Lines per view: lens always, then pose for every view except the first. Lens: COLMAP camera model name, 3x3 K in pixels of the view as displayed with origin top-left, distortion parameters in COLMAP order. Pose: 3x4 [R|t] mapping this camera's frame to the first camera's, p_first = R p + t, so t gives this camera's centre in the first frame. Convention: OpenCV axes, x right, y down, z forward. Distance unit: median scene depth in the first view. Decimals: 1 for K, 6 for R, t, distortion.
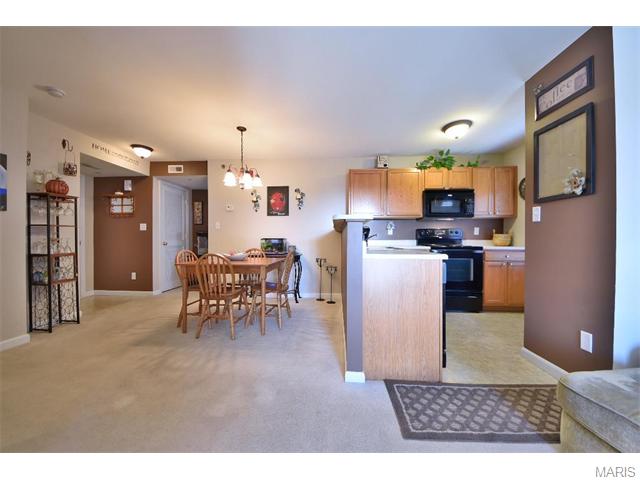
lens RADIAL K [[241.4, 0, 323.4], [0, 241.4, 243.1], [0, 0, 1]] dist [0.000532, -0.012768]
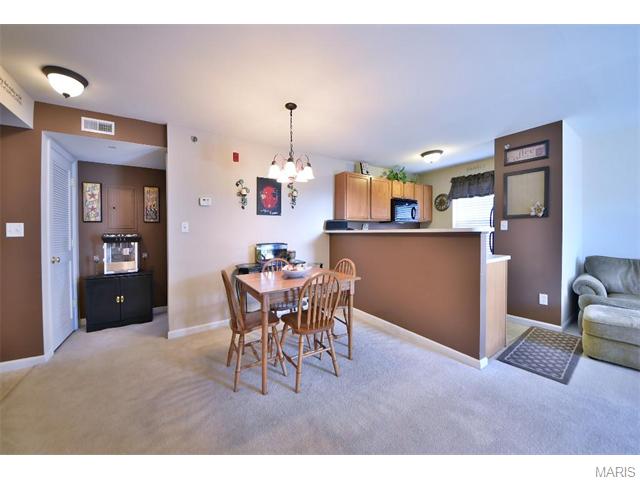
lens RADIAL K [[245.2, 0, 348.7], [0, 245.2, 238.0], [0, 0, 1]] dist [0.001328, -0.014008]
pose [[0.780523, -0.020819, 0.624780, -0.513251], [0.021750, 0.999745, 0.006141, -0.037774], [-0.624749, 0.008795, 0.780776, 0.205845]]
